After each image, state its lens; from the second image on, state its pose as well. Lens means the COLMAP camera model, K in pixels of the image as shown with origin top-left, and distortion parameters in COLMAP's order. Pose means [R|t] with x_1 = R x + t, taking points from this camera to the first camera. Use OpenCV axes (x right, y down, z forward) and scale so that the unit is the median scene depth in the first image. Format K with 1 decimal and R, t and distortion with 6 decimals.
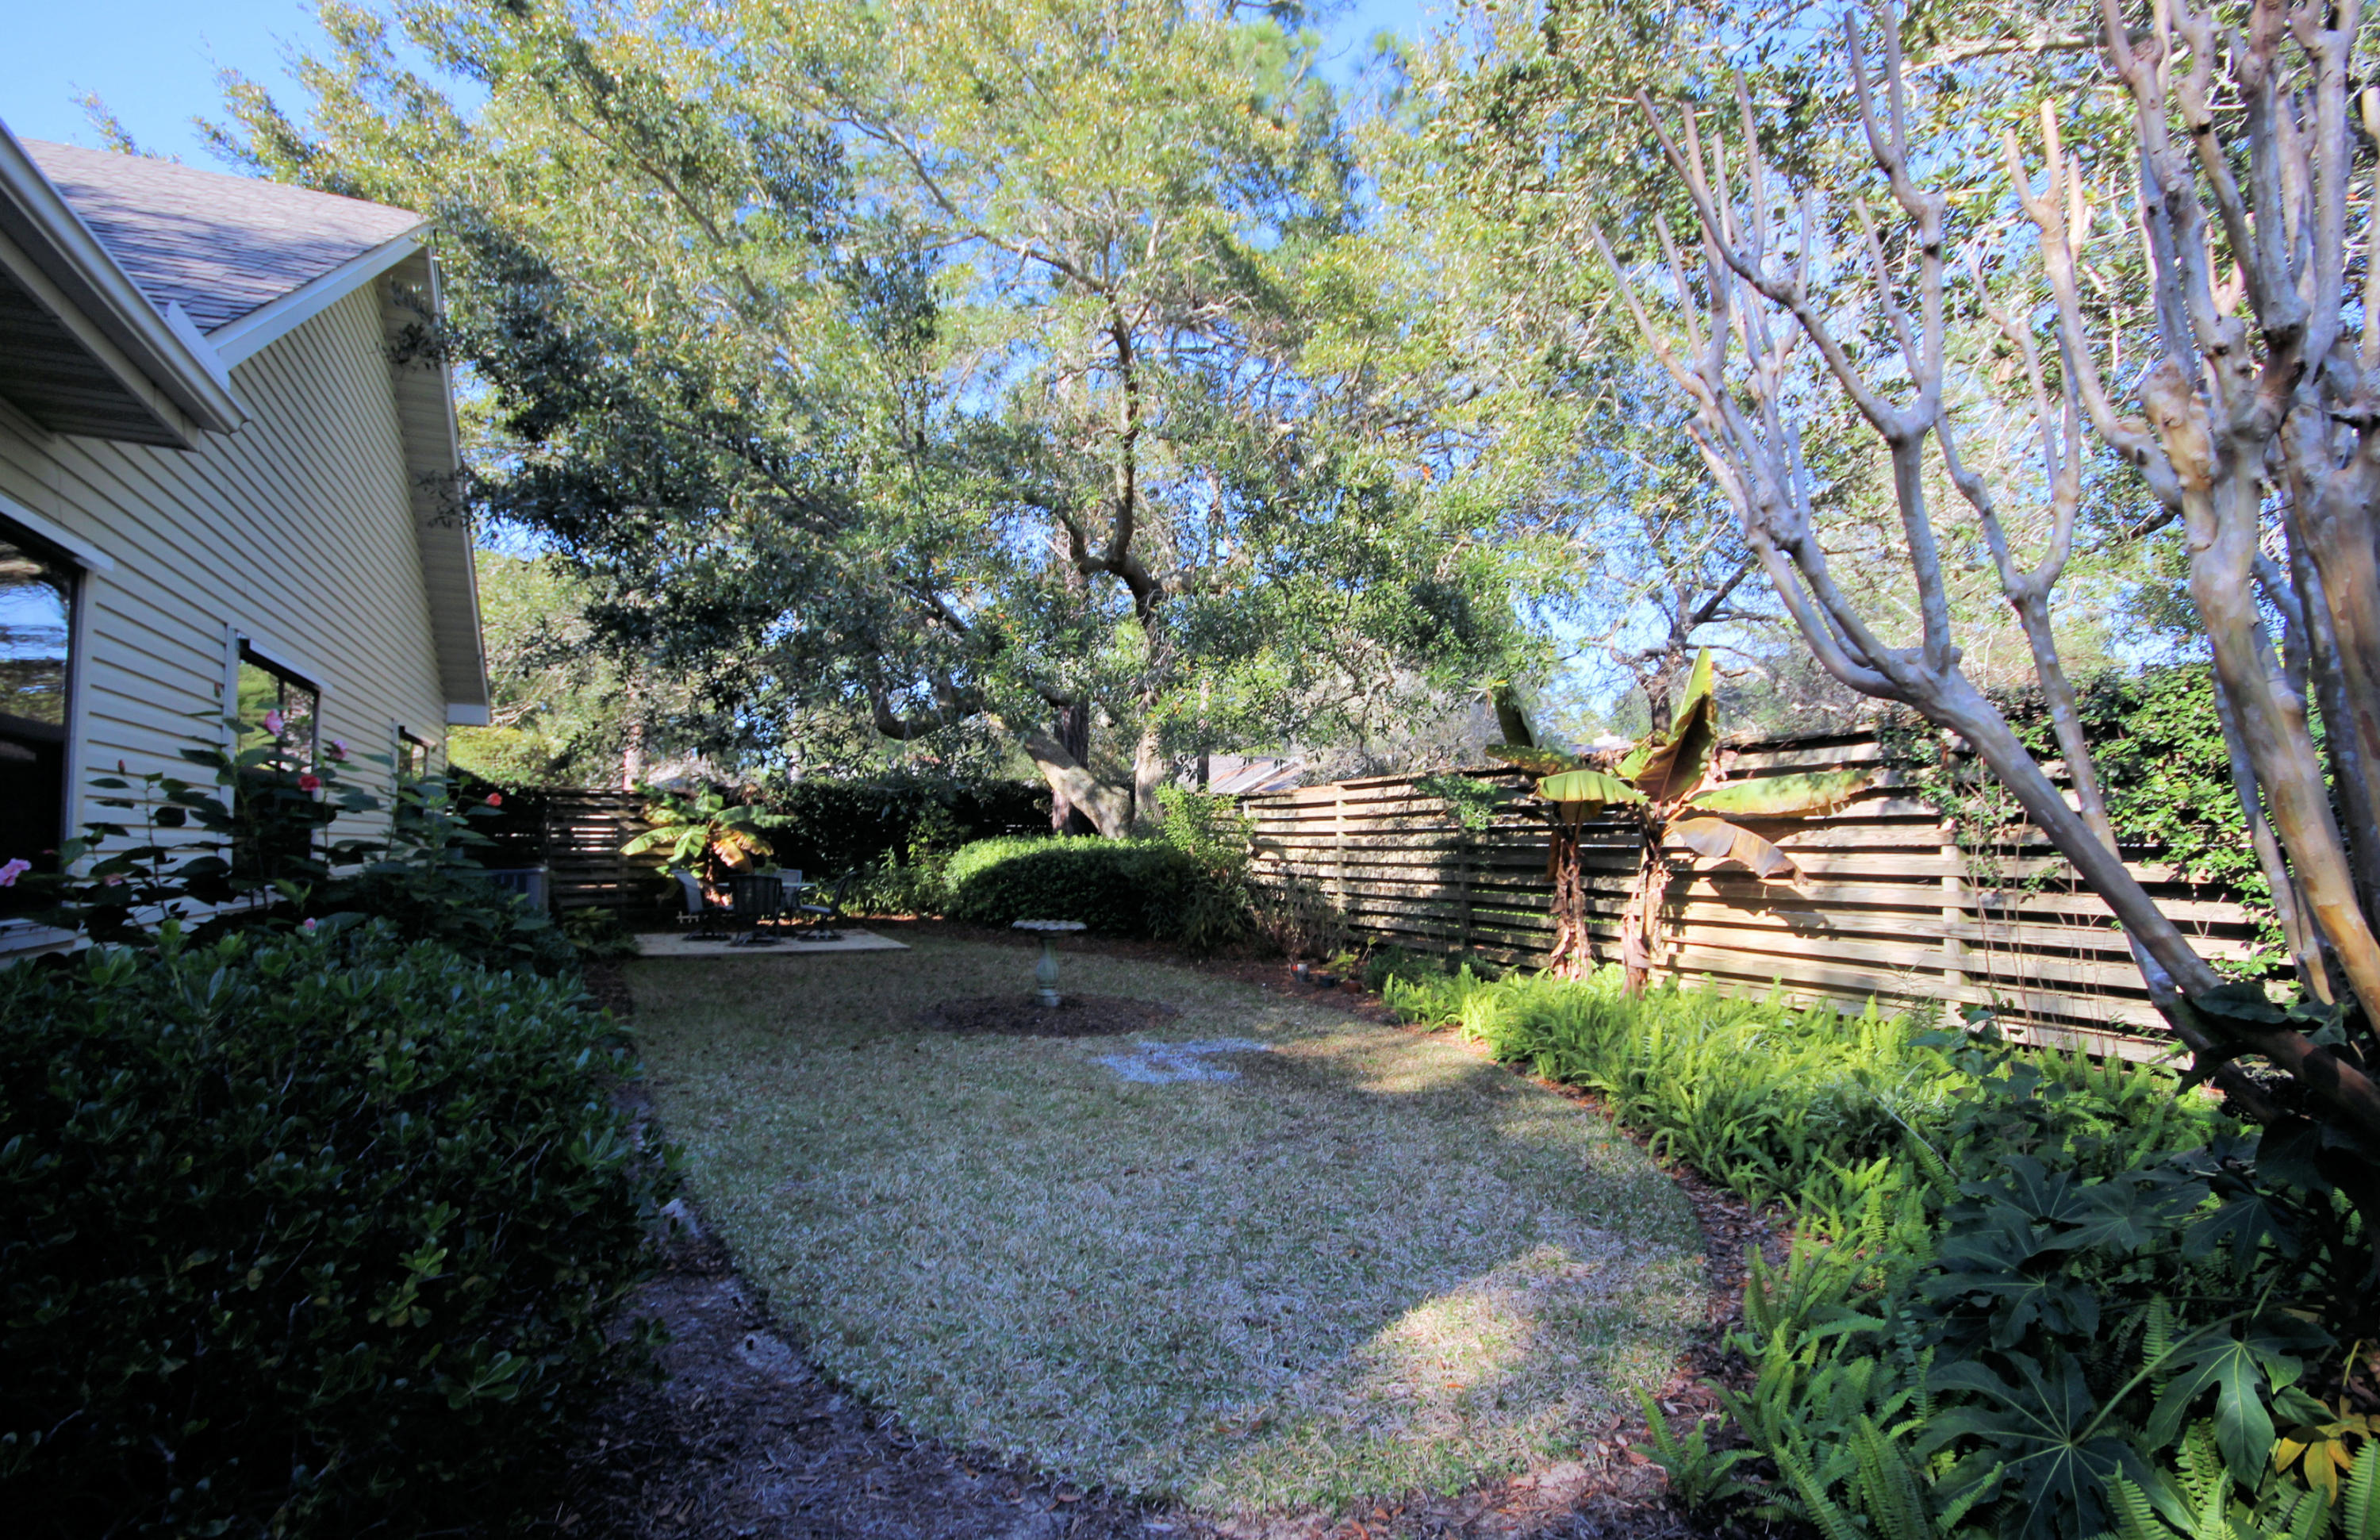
lens RADIAL K [[1149.5, 0, 1192.1], [0, 1149.5, 789.7], [0, 0, 1]] dist [0.002063, -0.011632]
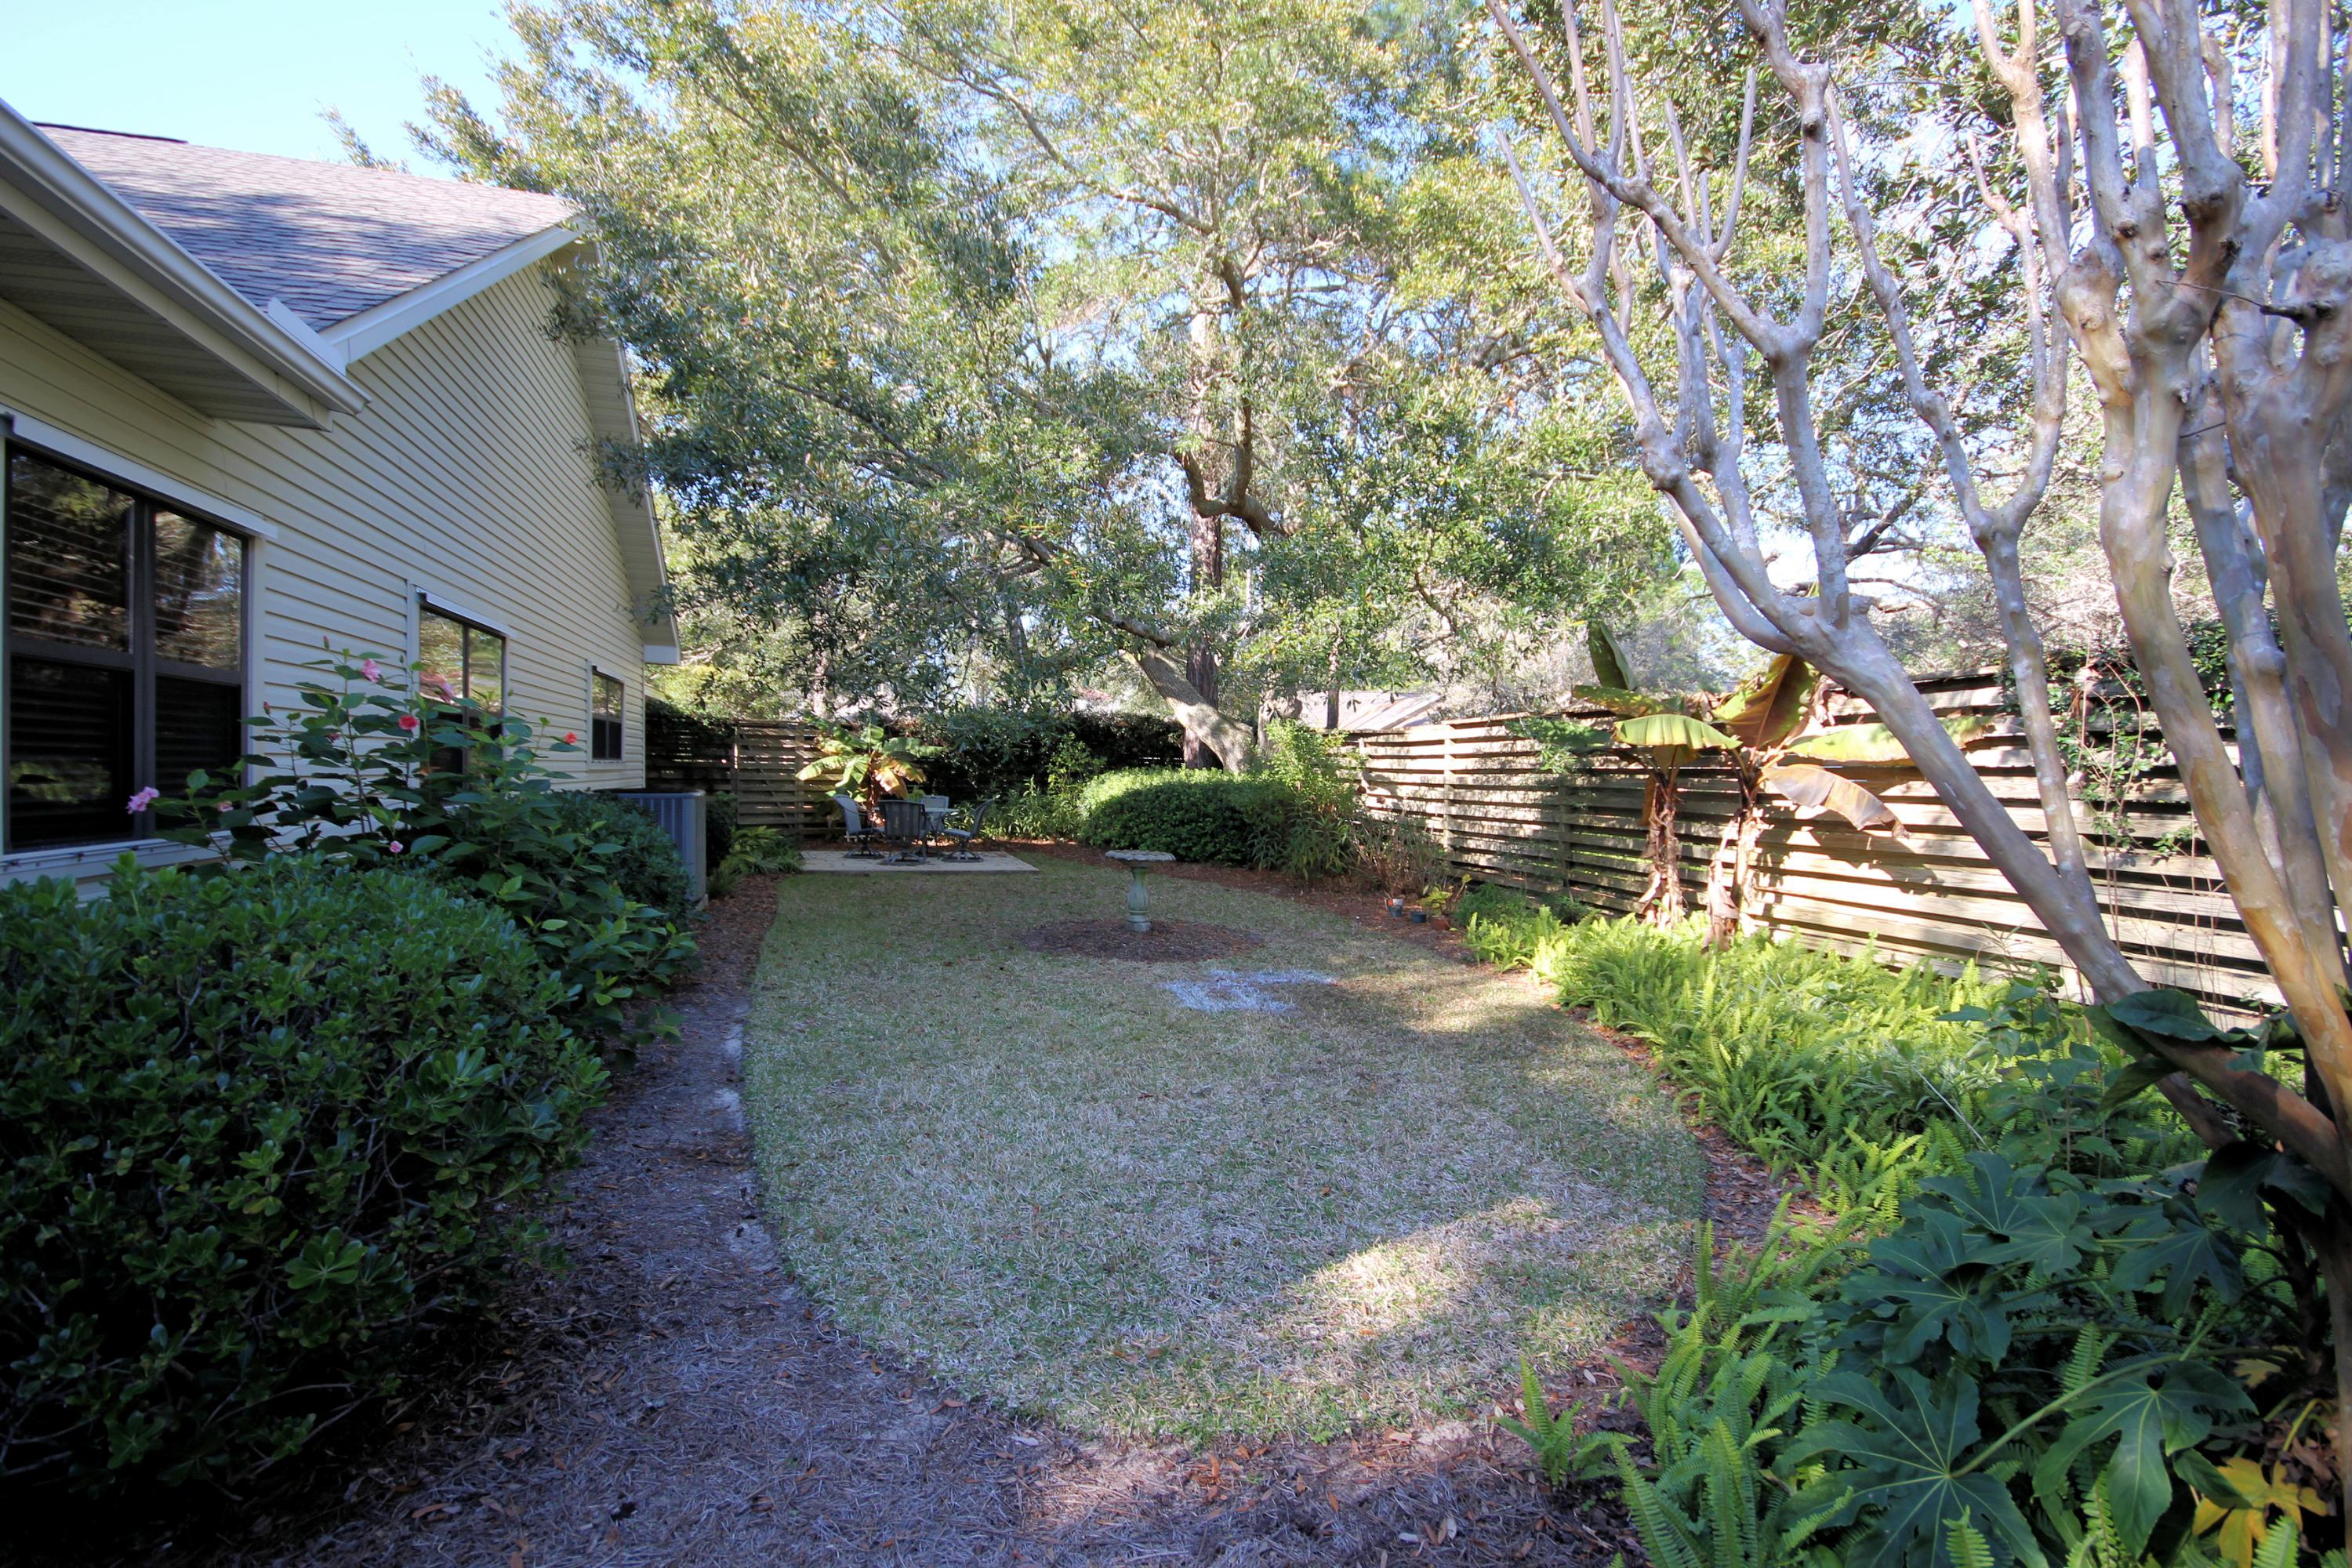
lens RADIAL K [[1091.9, 0, 1171.0], [0, 1091.9, 798.4], [0, 0, 1]] dist [0.002807, -0.012810]
pose [[0.986166, 0.020088, -0.164538, 0.090223], [-0.008621, 0.997502, 0.070110, -0.007422], [0.165536, -0.067722, 0.983876, 0.024838]]
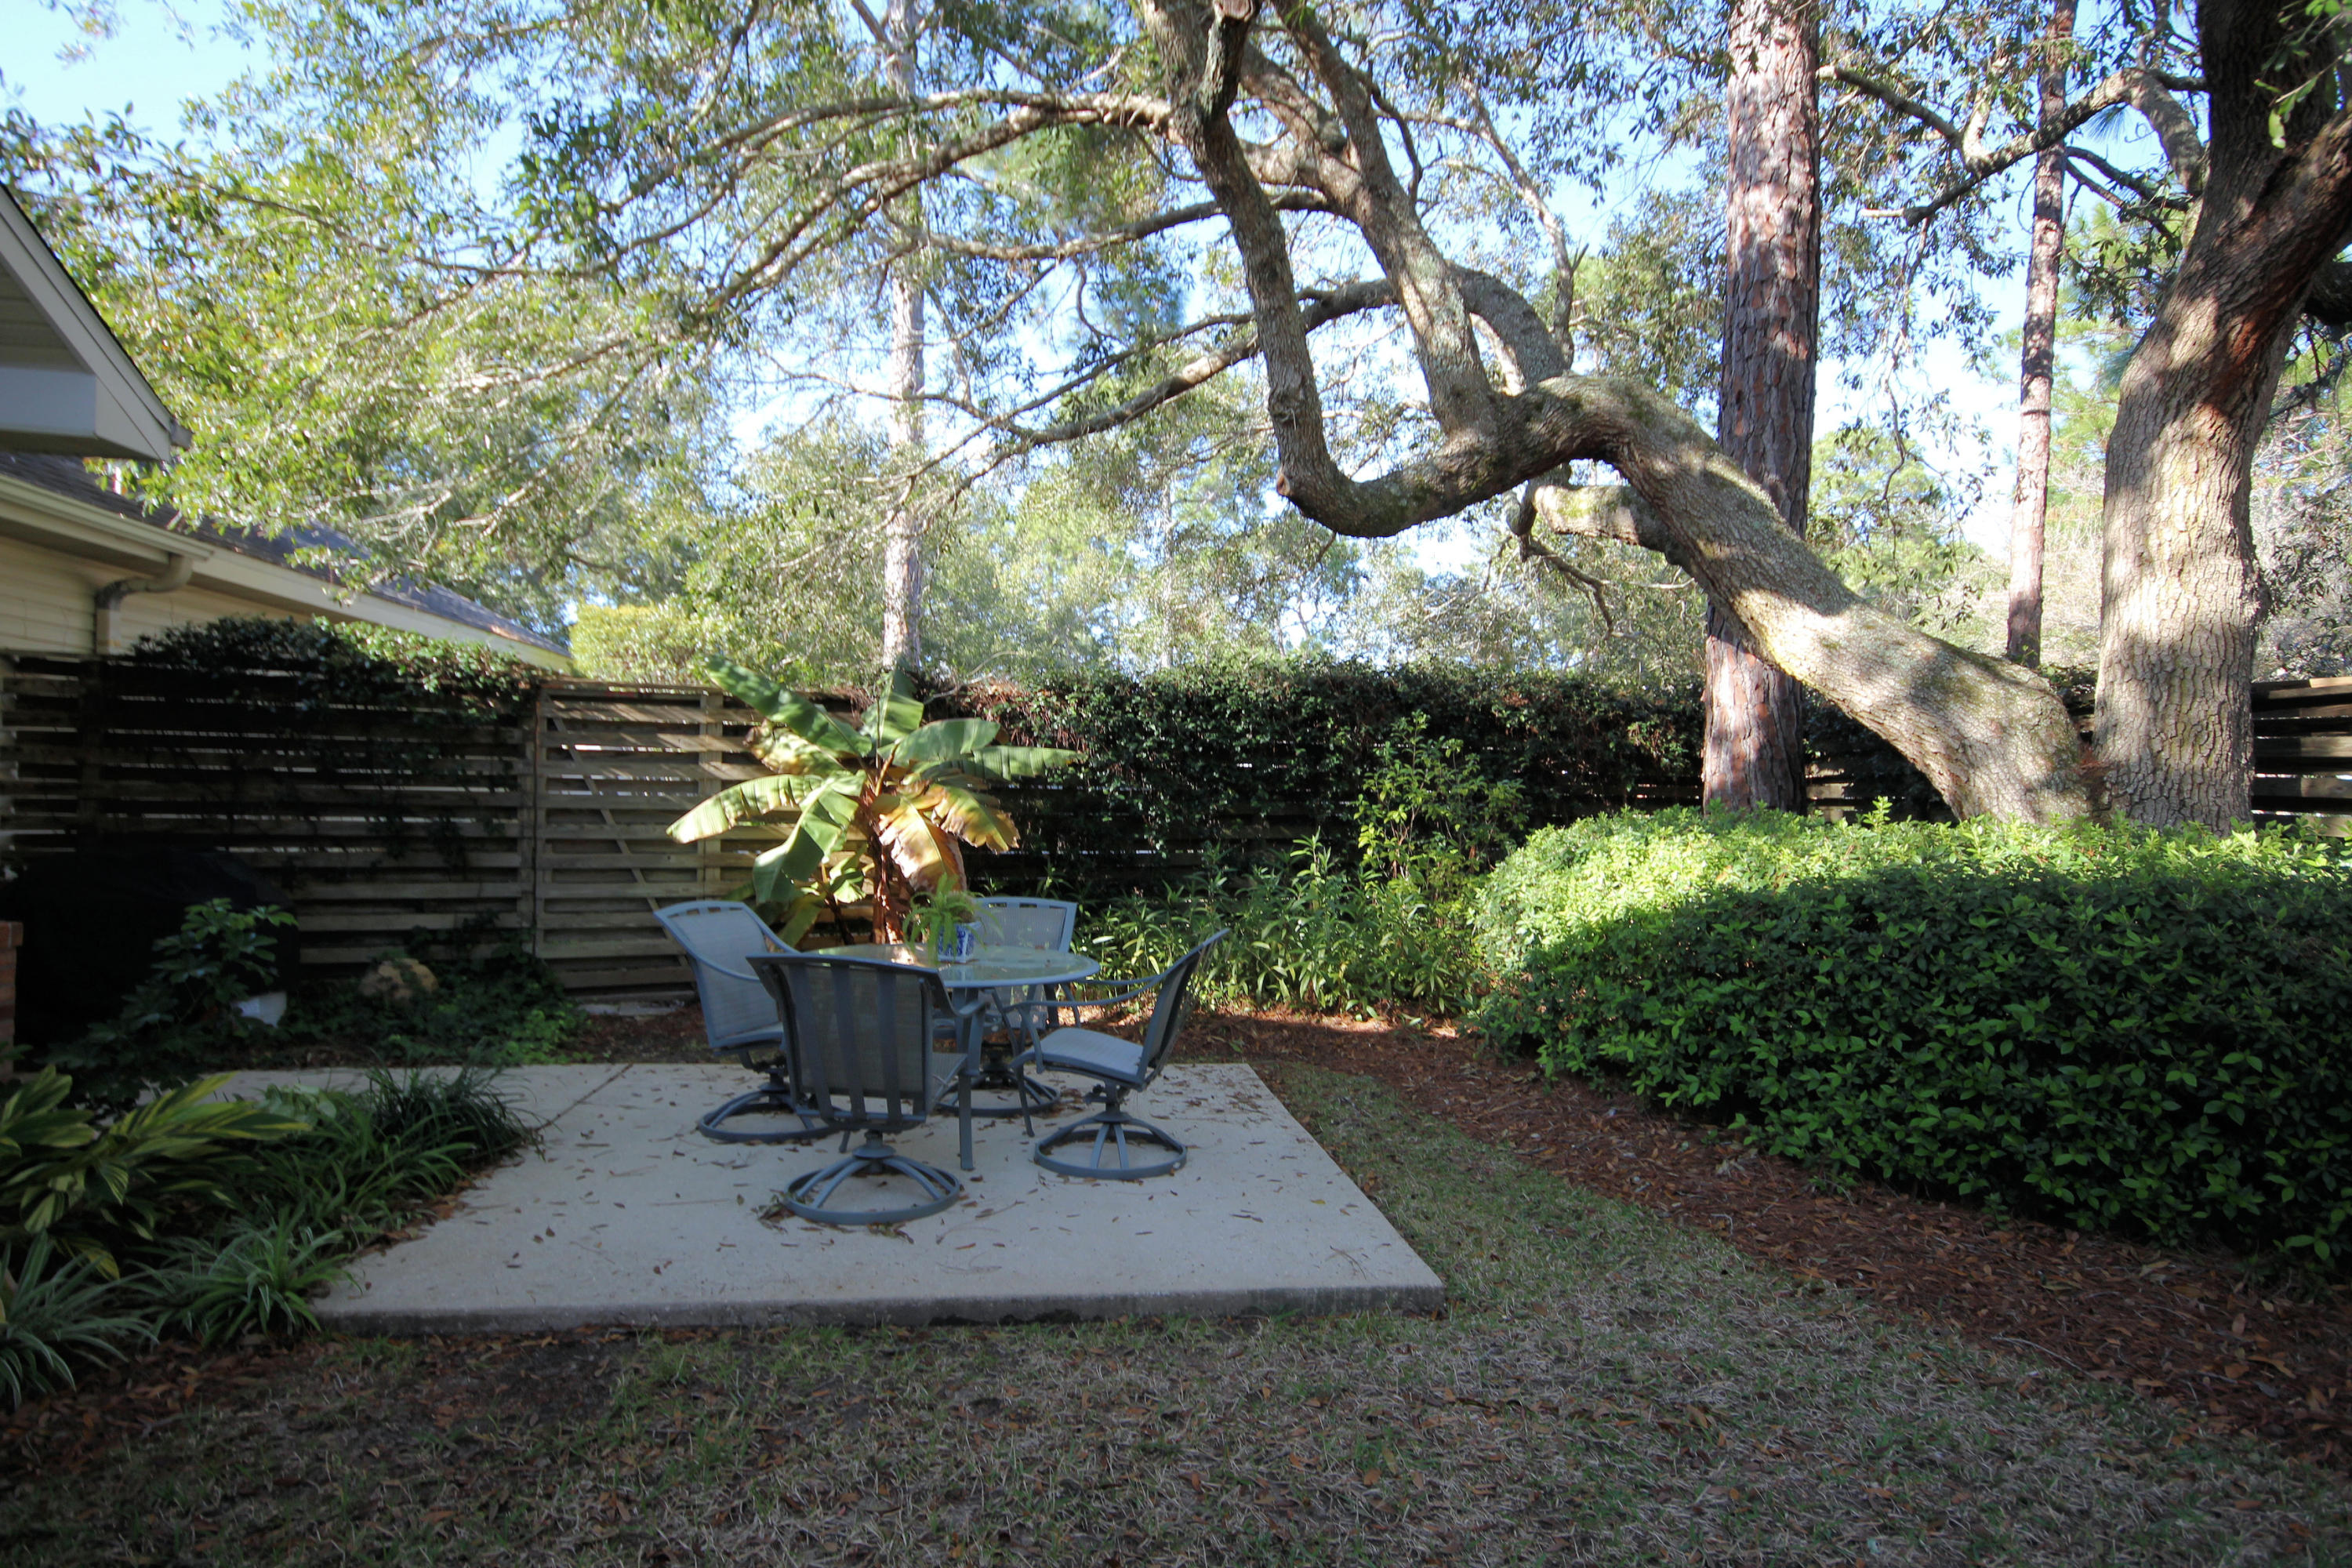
lens RADIAL K [[1288.3, 0, 1176.5], [0, 1288.3, 788.6], [0, 0, 1]] dist [0.000203, 0.000007]
pose [[0.945653, 0.013619, -0.324893, -0.414304], [-0.002950, 0.999441, 0.033308, 0.051668], [0.325165, -0.030540, 0.945164, 1.432727]]
